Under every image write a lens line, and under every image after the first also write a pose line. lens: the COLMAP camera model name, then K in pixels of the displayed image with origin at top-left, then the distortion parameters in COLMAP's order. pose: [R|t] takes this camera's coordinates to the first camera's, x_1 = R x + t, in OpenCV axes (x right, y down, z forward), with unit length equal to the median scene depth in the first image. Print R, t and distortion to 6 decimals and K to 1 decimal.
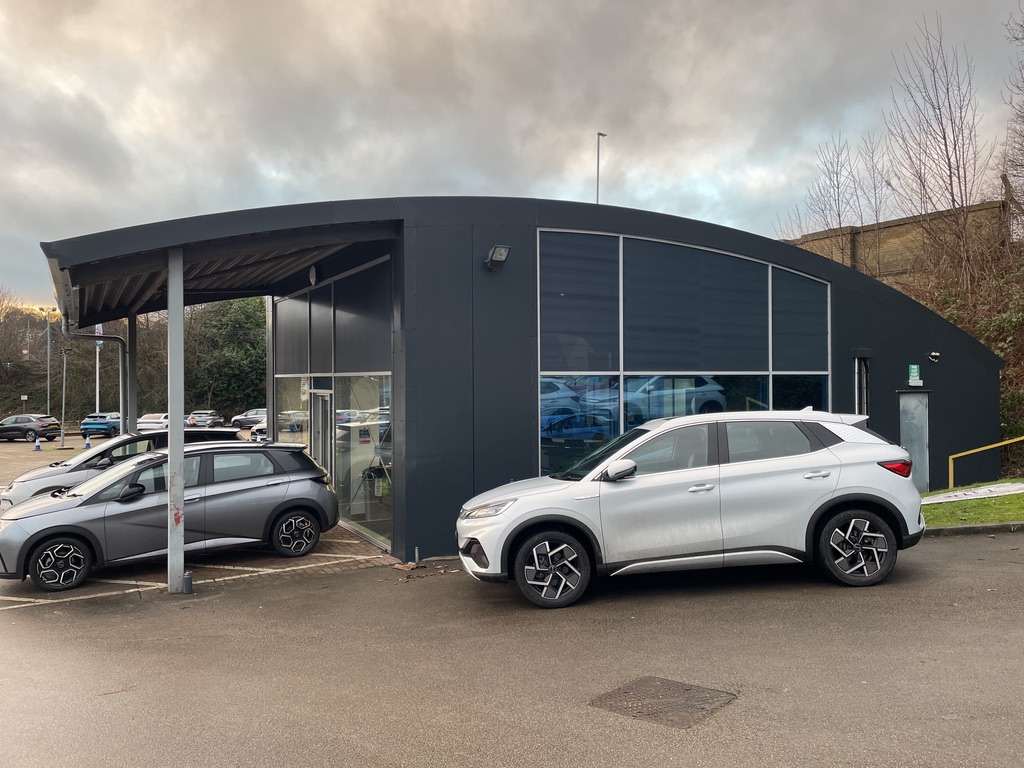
lens RADIAL K [[750.7, 0, 514.7], [0, 750.7, 377.1], [0, 0, 1]] dist [0.026372, -0.000860]
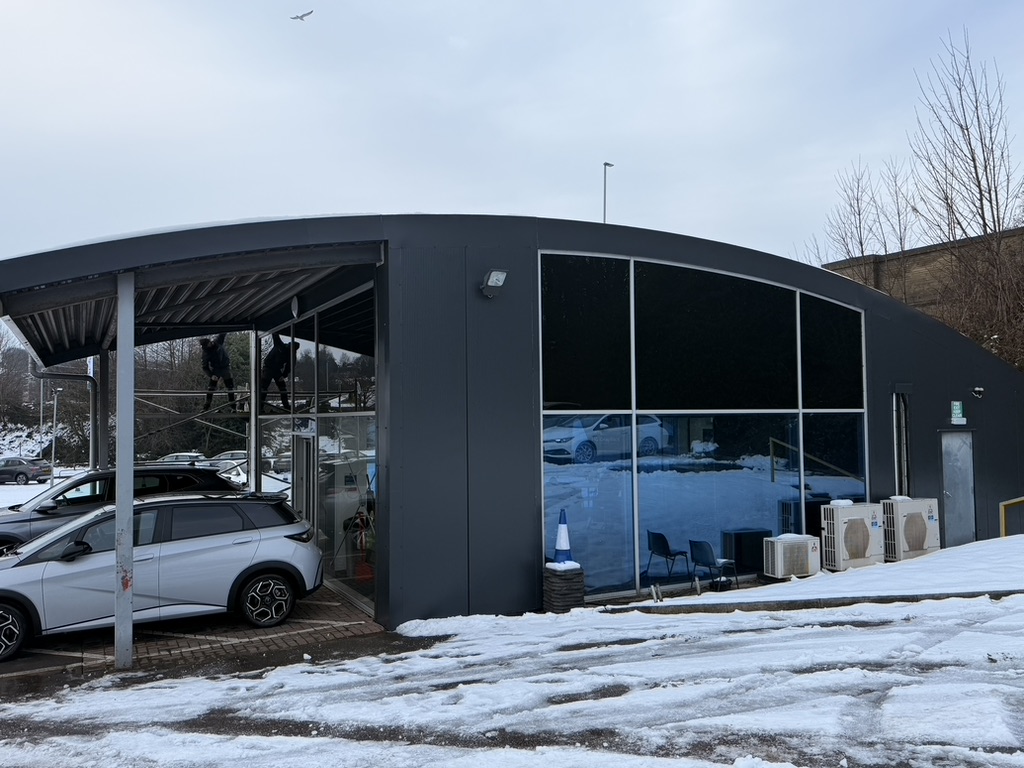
lens RADIAL K [[779.2, 0, 515.8], [0, 779.2, 384.8], [0, 0, 1]] dist [0.025601, -0.031541]
pose [[0.999971, -0.005223, -0.005458, 0.004346], [0.005000, 0.999187, -0.040004, -0.000677], [0.005663, 0.039976, 0.999185, 0.046085]]
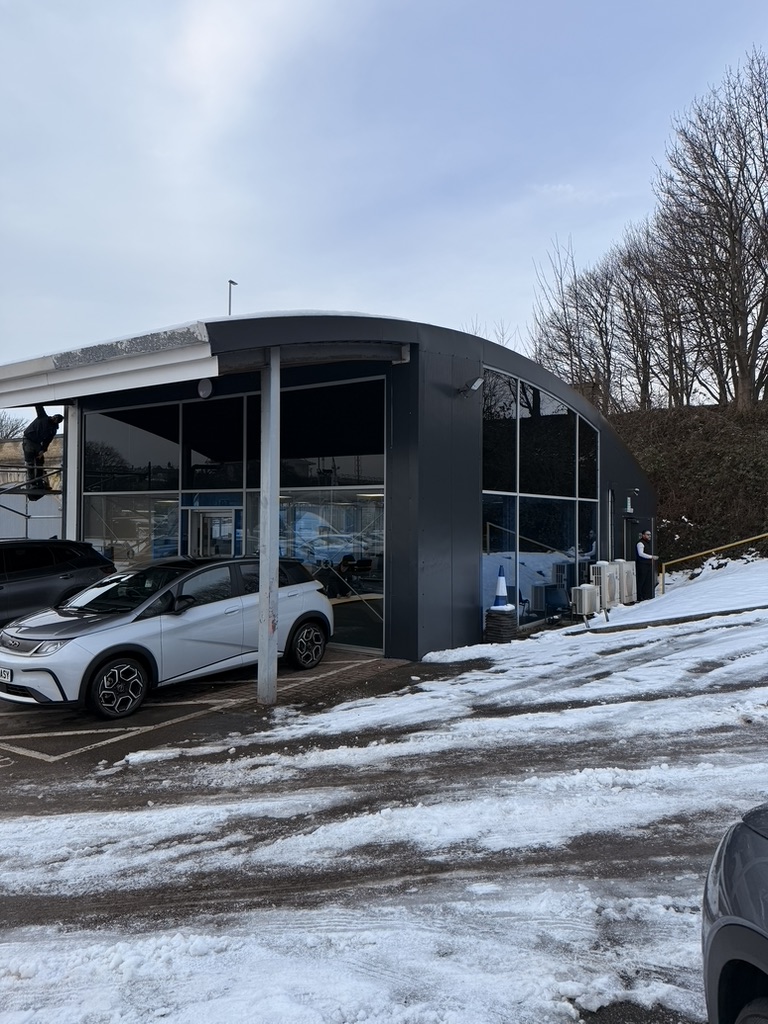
lens RADIAL K [[706.5, 0, 378.8], [0, 706.5, 511.2], [0, 0, 1]] dist [0.023003, -0.001089]
pose [[0.891794, 0.016011, 0.452159, -0.341139], [-0.012527, 0.999864, -0.010698, 0.022086], [-0.452269, 0.003876, 0.891873, 0.064376]]
